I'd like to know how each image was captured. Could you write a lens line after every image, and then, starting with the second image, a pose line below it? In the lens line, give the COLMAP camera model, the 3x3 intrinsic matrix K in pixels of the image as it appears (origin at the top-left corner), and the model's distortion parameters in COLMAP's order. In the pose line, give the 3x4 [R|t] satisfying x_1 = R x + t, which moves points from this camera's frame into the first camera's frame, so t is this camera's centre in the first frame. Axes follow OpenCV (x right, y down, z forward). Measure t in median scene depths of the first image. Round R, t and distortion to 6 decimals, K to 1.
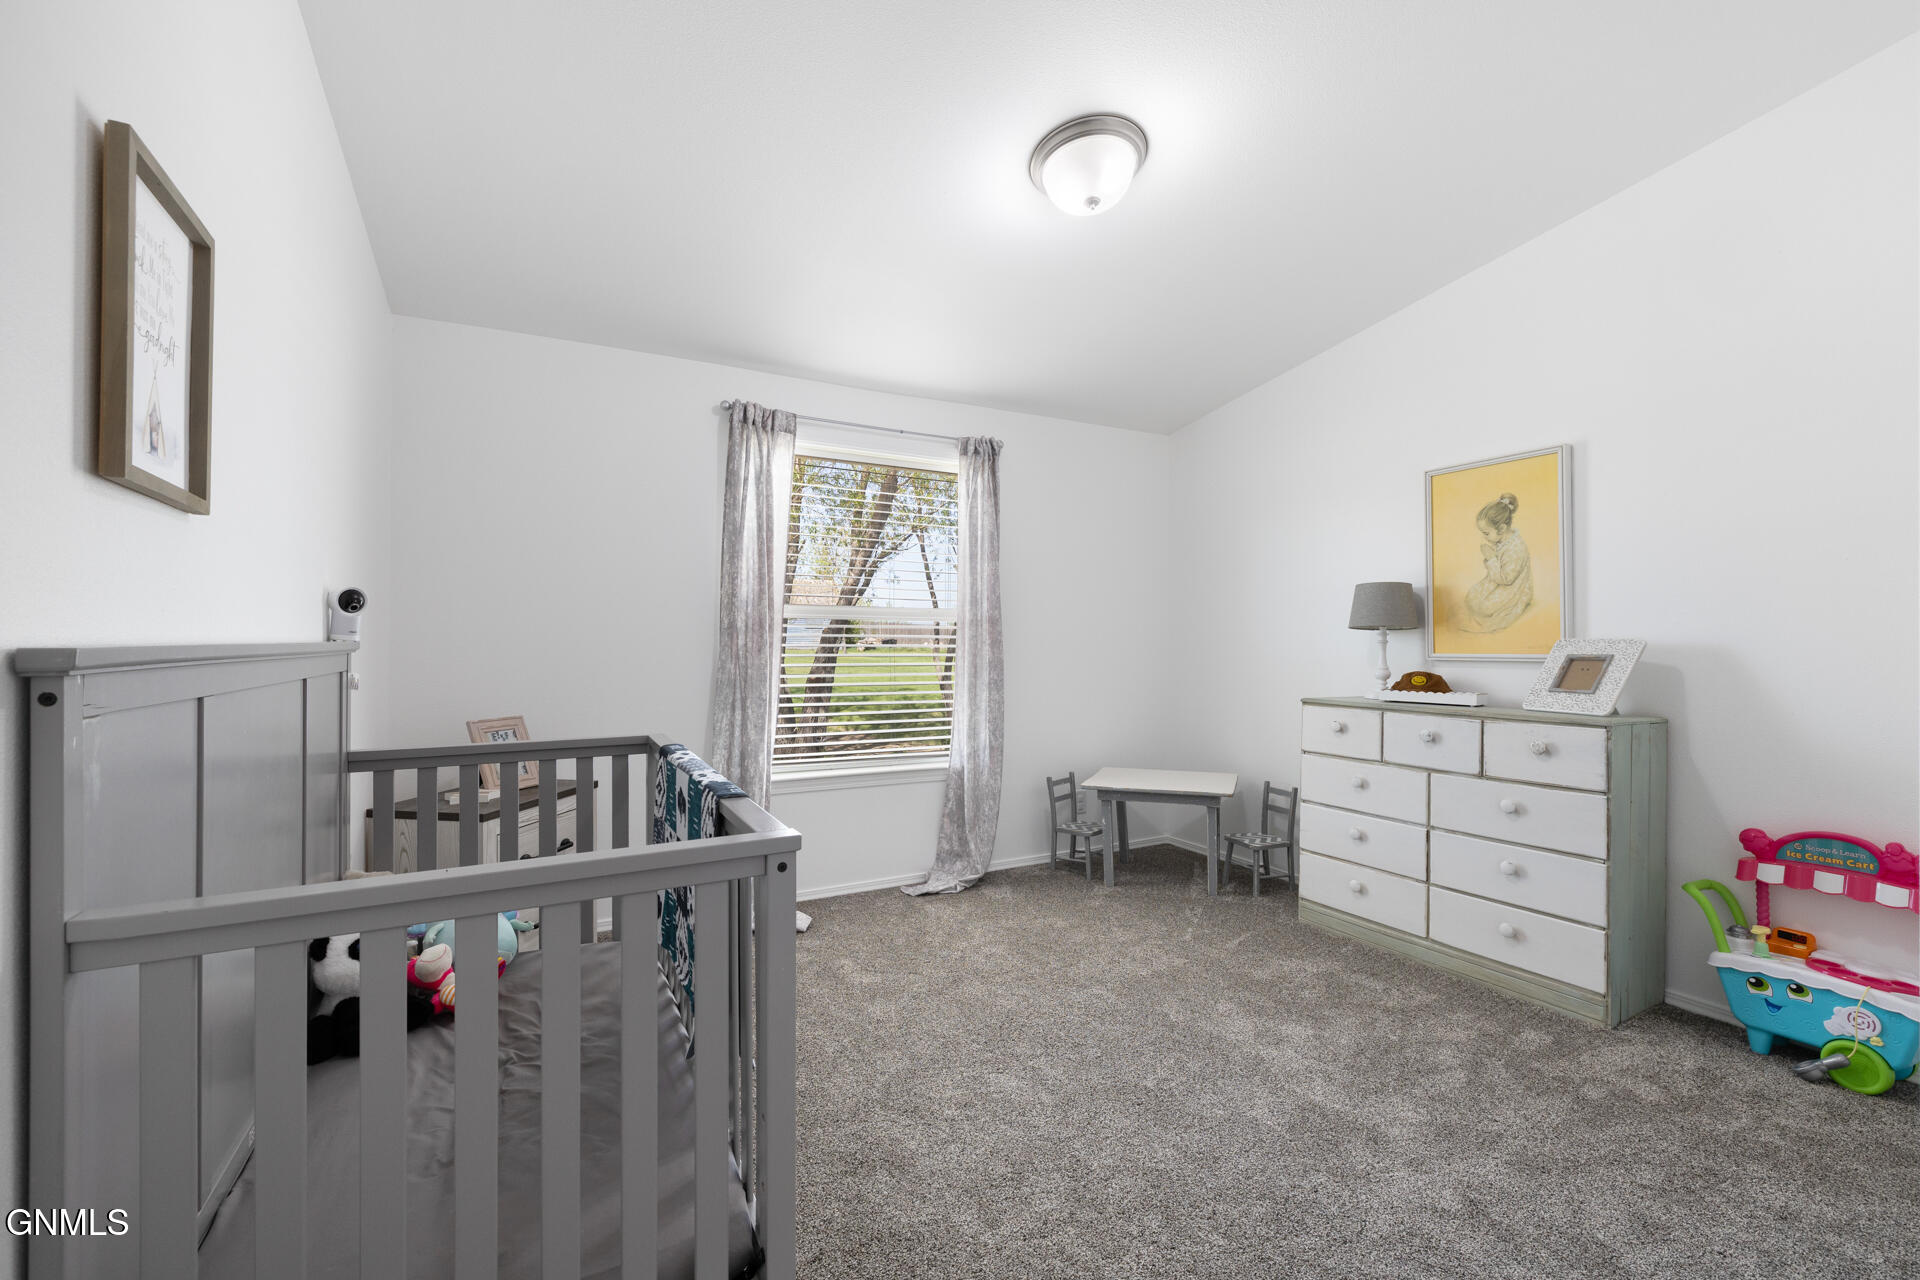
lens RADIAL K [[817.6, 0, 965.0], [0, 817.6, 651.2], [0, 0, 1]] dist [0.000037, 0.000213]
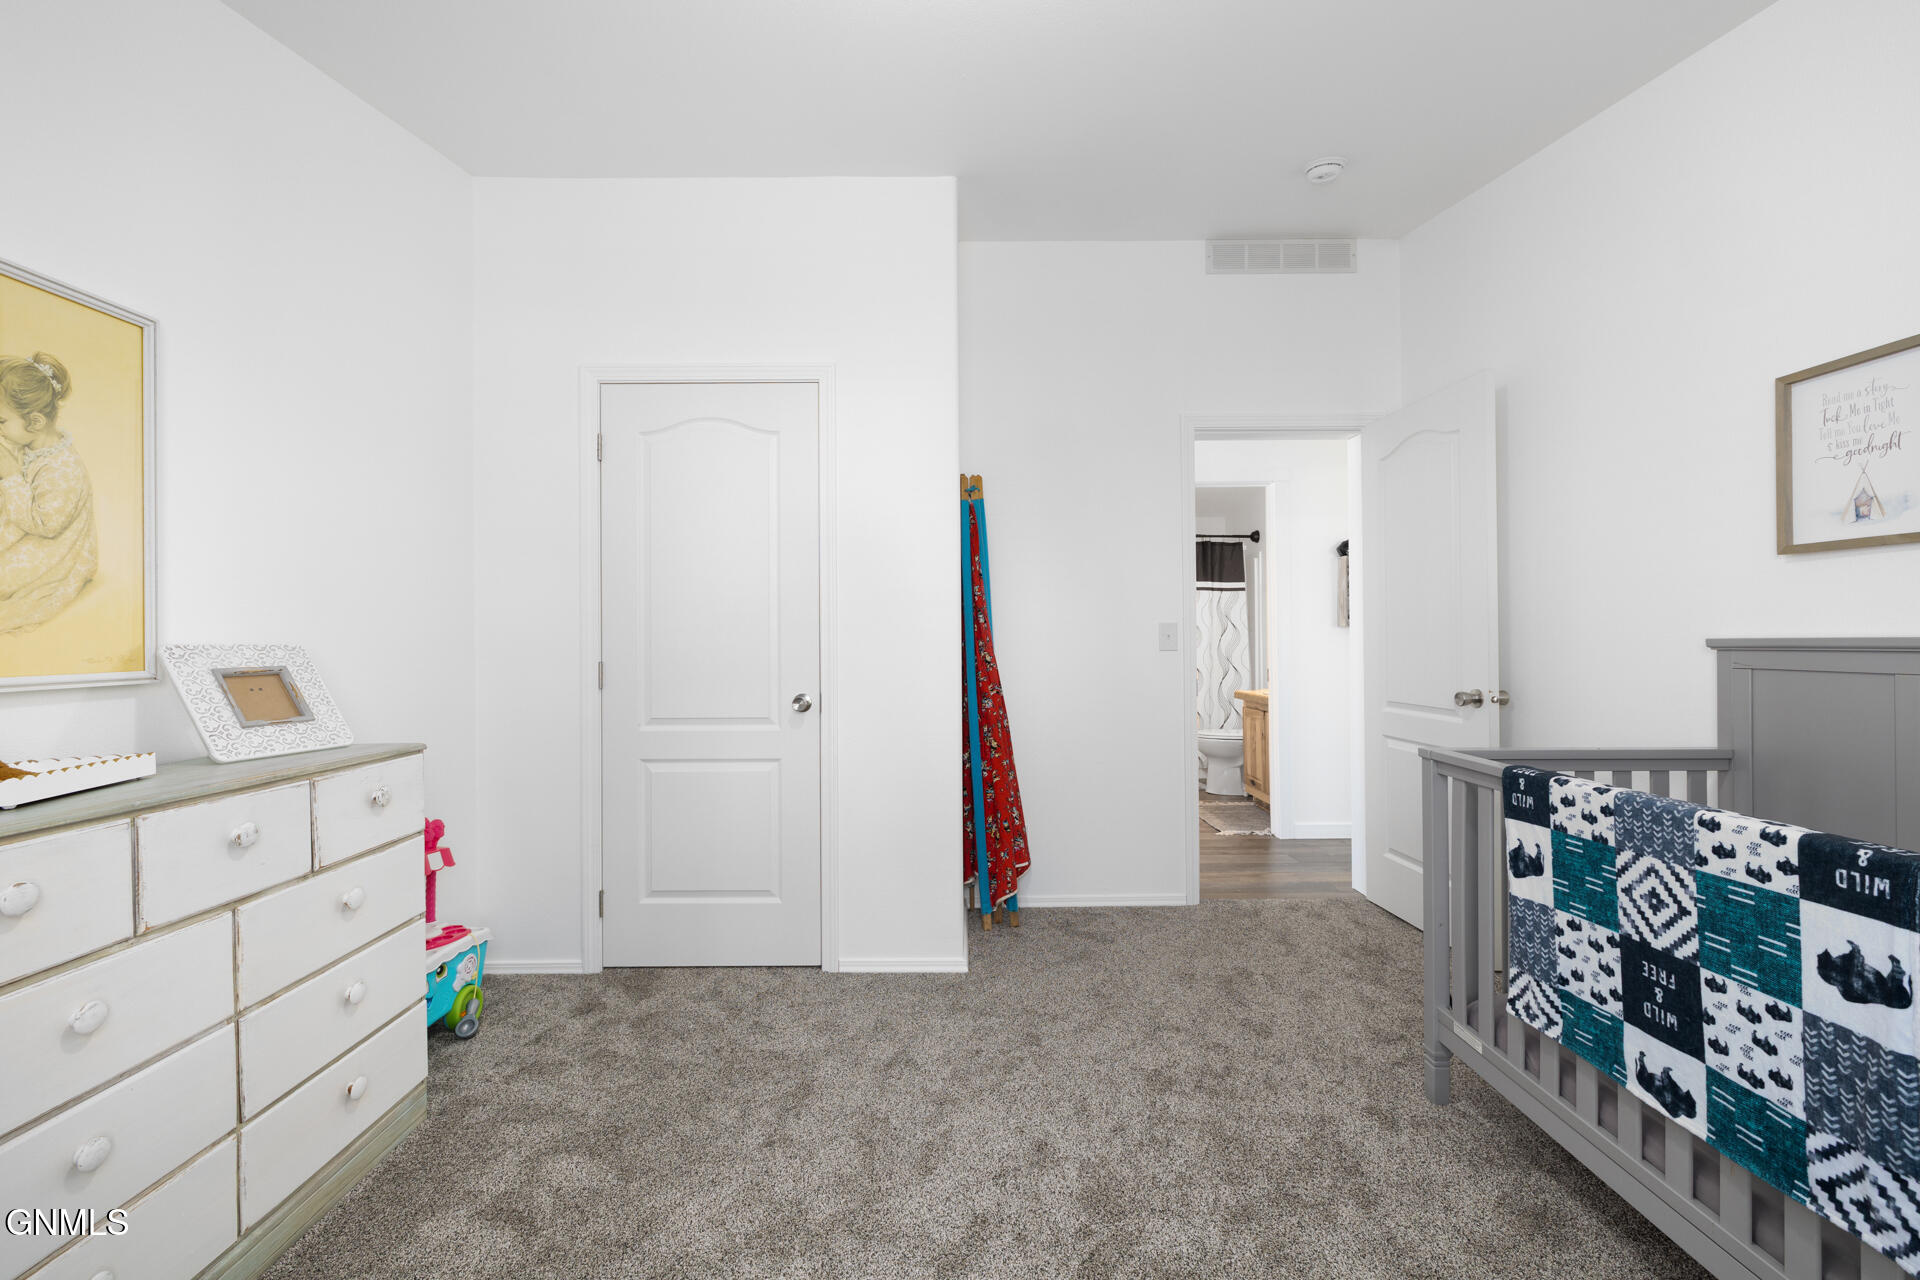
lens RADIAL K [[812.2, 0, 958.6], [0, 812.2, 633.6], [0, 0, 1]] dist [0.001075, -0.000309]
pose [[-0.879699, 0.009259, 0.475440, -0.064317], [0.012896, 0.999907, 0.004387, -0.017459], [-0.475356, 0.009991, -0.879737, 1.193400]]
